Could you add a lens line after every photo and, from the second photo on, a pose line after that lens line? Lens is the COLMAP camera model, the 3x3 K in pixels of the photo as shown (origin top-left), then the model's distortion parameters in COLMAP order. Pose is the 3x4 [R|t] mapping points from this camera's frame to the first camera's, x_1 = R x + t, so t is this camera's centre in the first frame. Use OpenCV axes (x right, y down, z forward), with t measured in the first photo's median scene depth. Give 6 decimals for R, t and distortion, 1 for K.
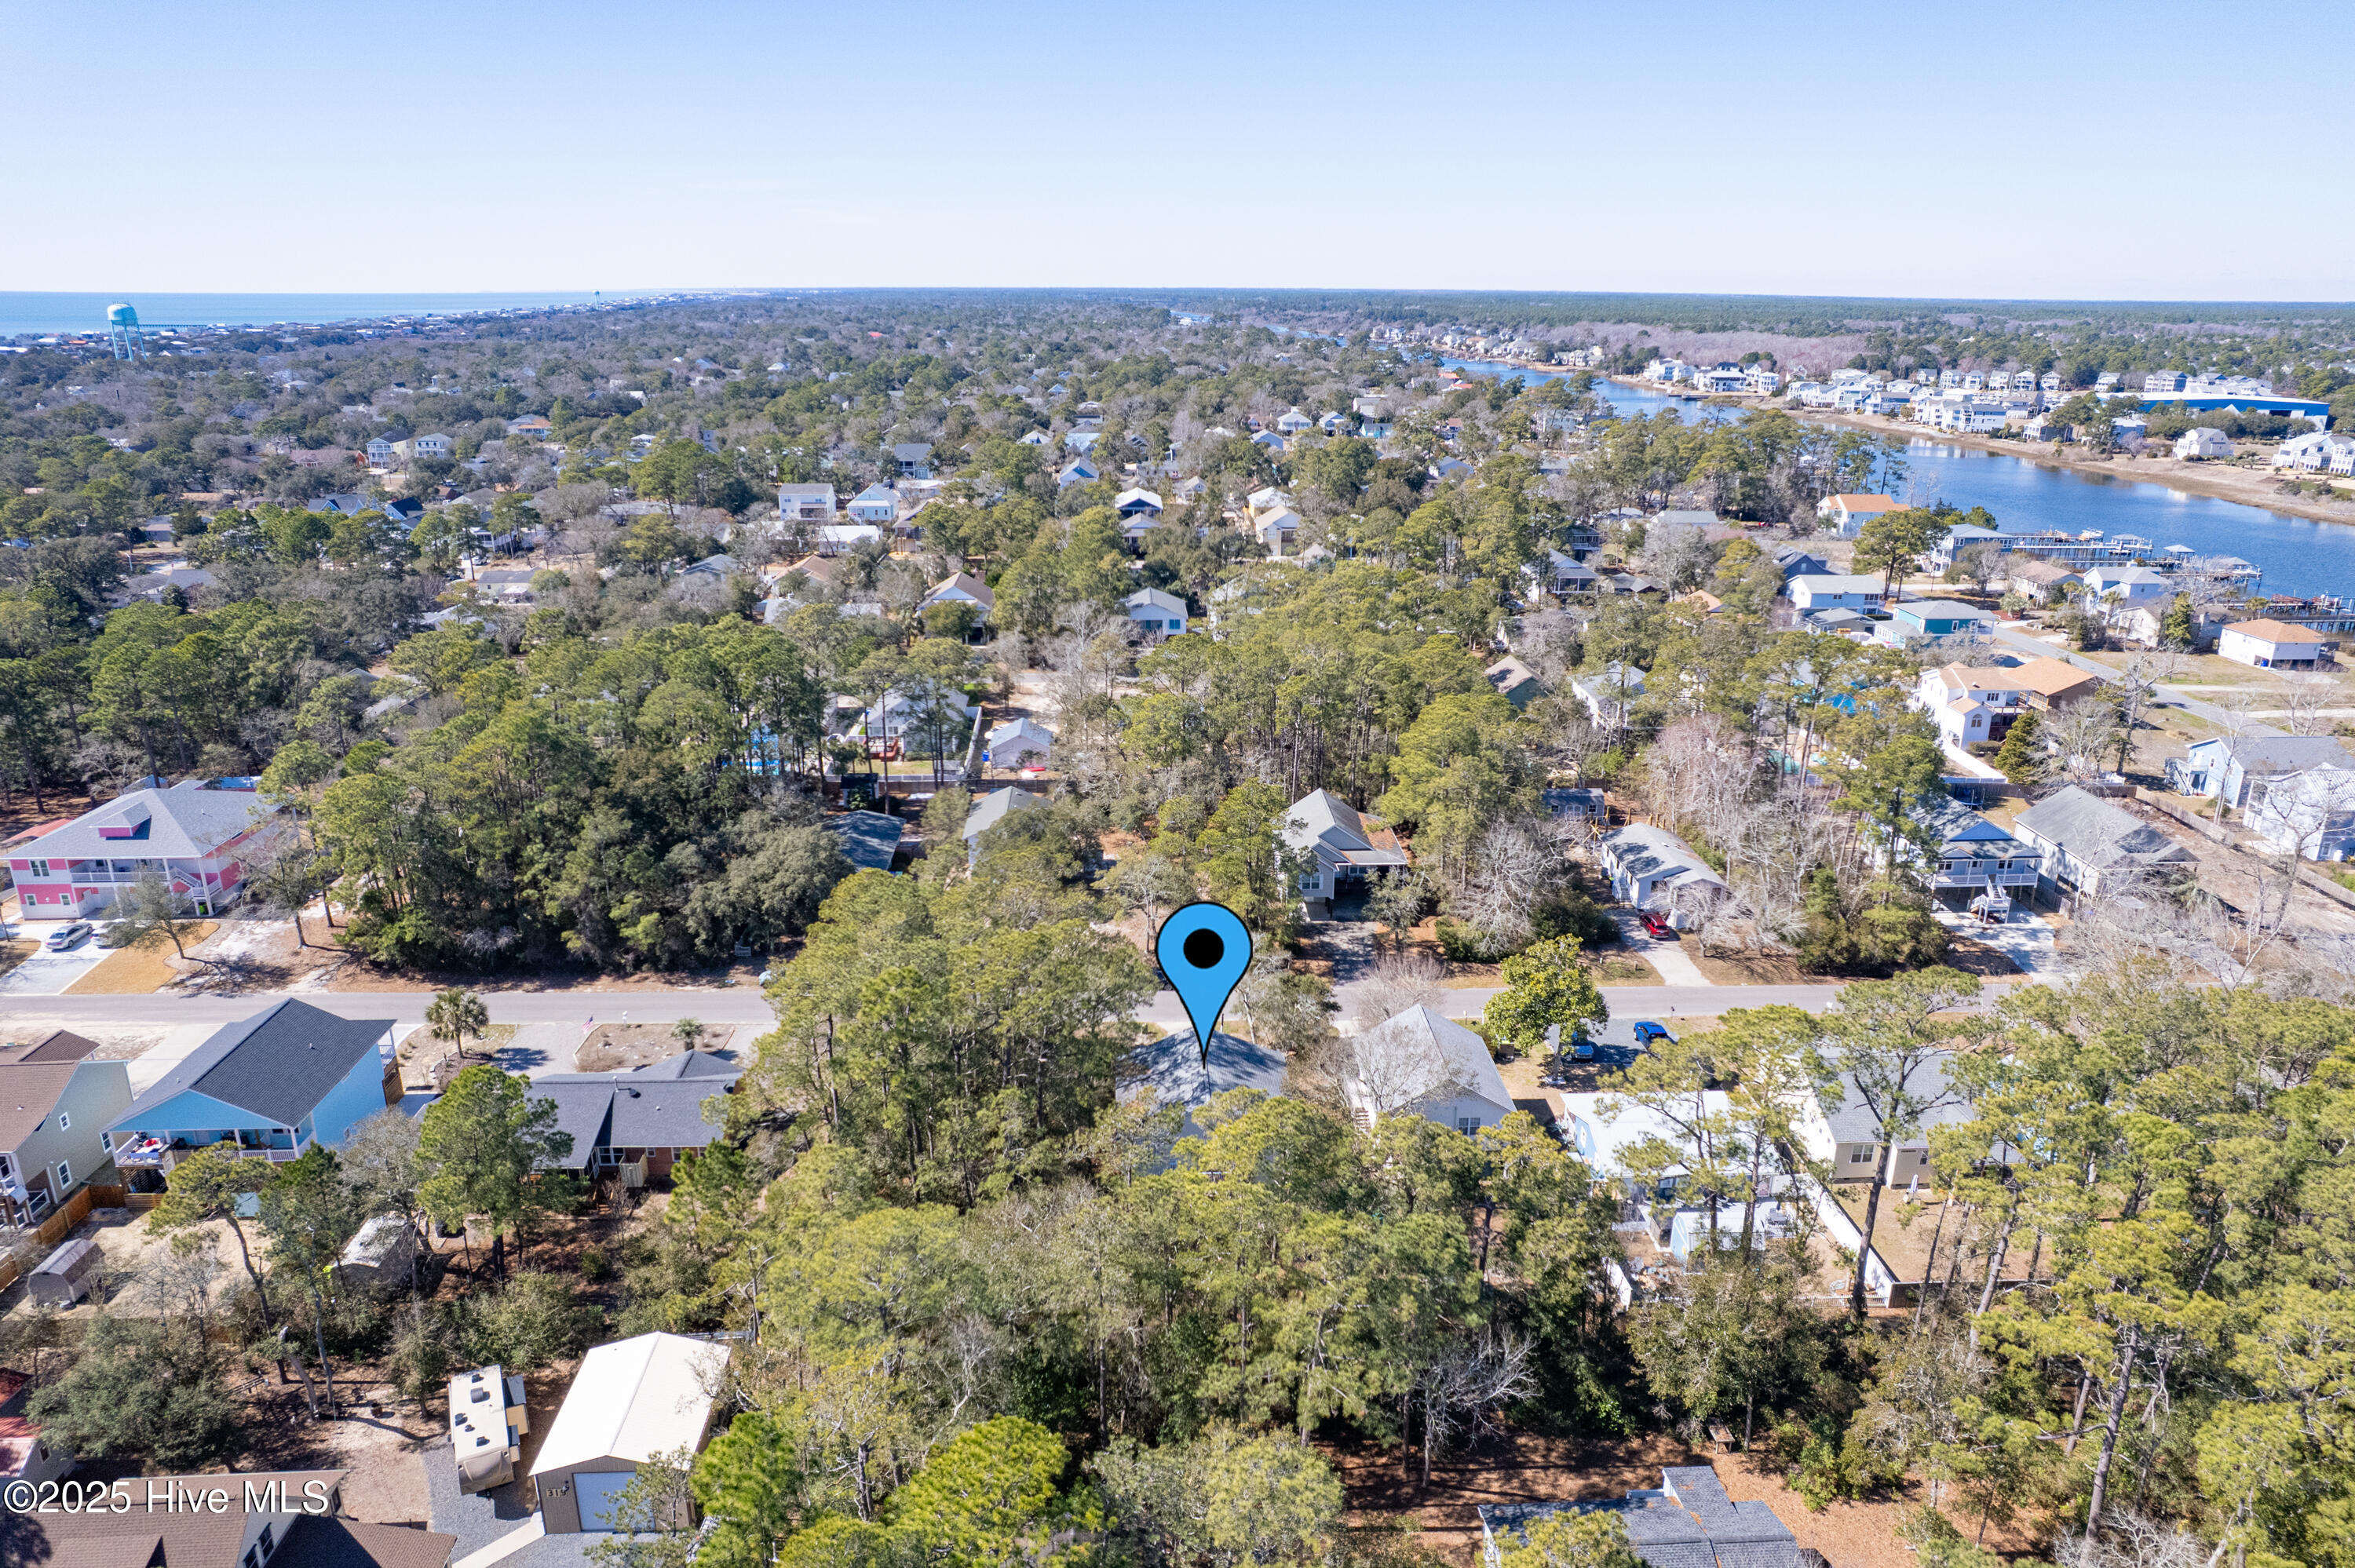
lens RADIAL K [[1518.0, 0, 1177.5], [0, 1518.0, 784.0], [0, 0, 1]] dist [-0.035455, 0.002270]
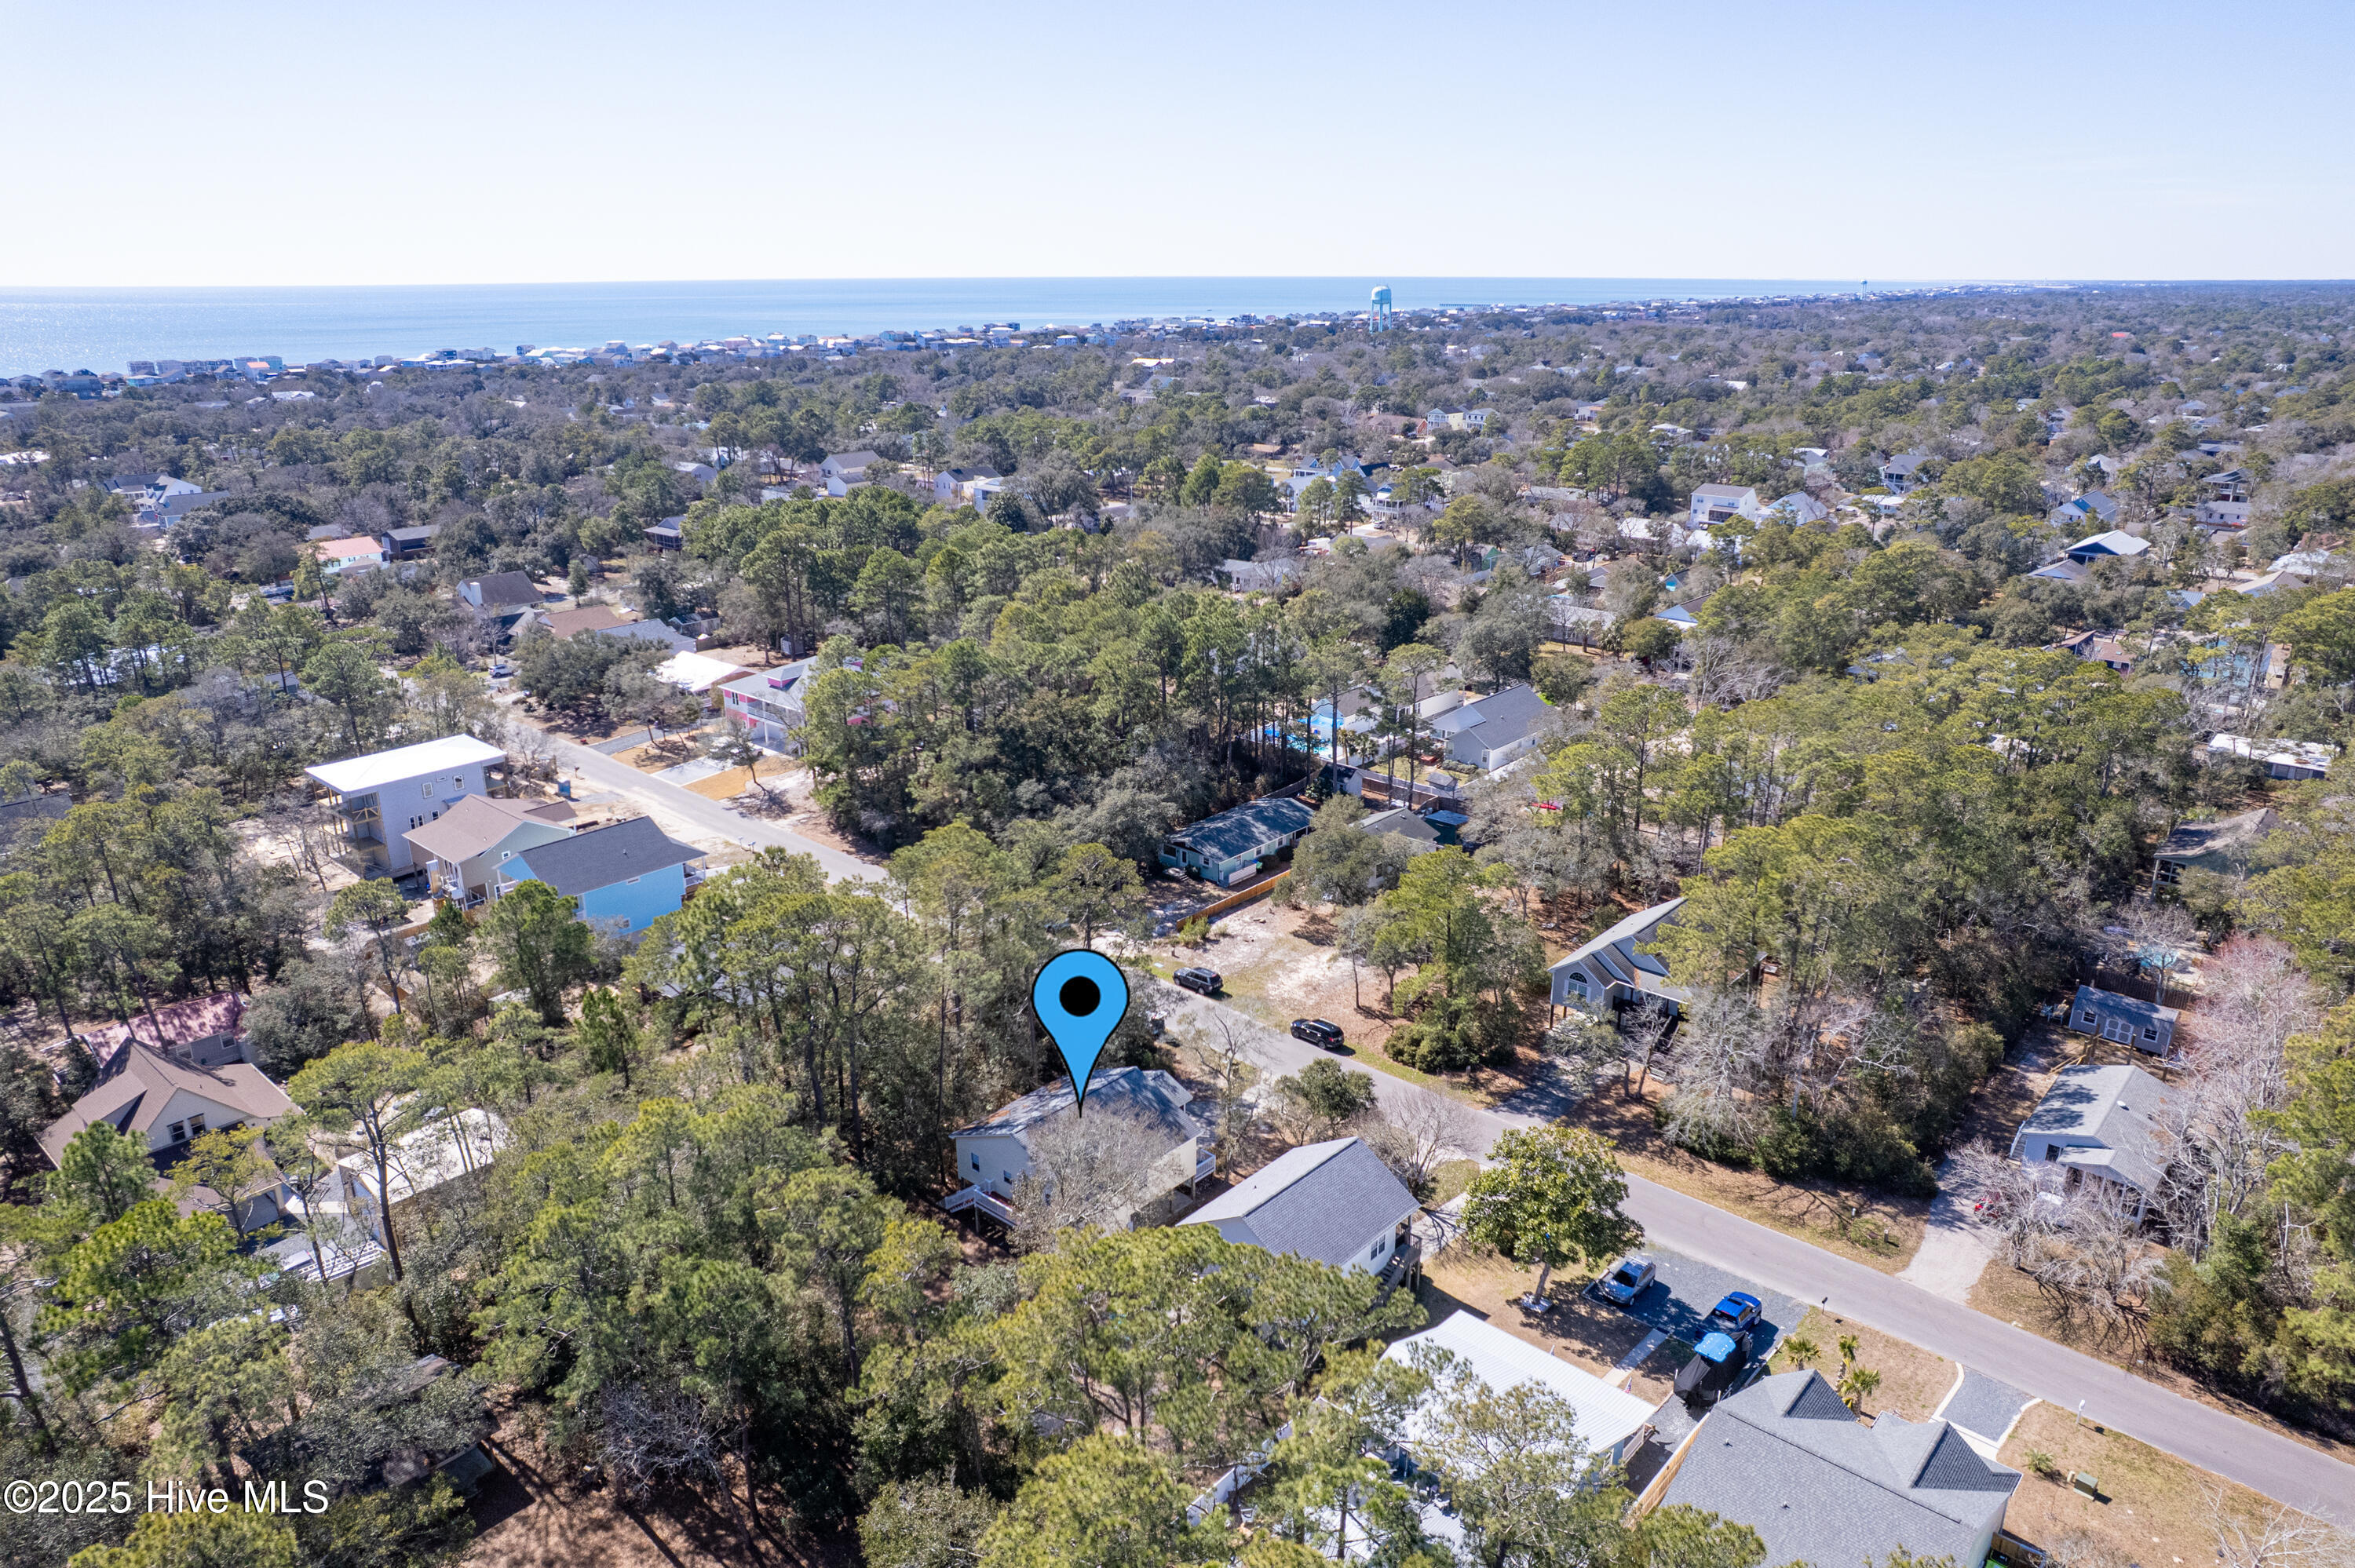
lens RADIAL K [[1518.0, 0, 1177.5], [0, 1518.0, 784.0], [0, 0, 1]] dist [-0.035455, 0.002270]
pose [[0.716554, 0.215139, -0.663525, 0.250266], [-0.210314, 0.973615, 0.088559, -0.040417], [0.665071, 0.076091, 0.742894, 0.122590]]
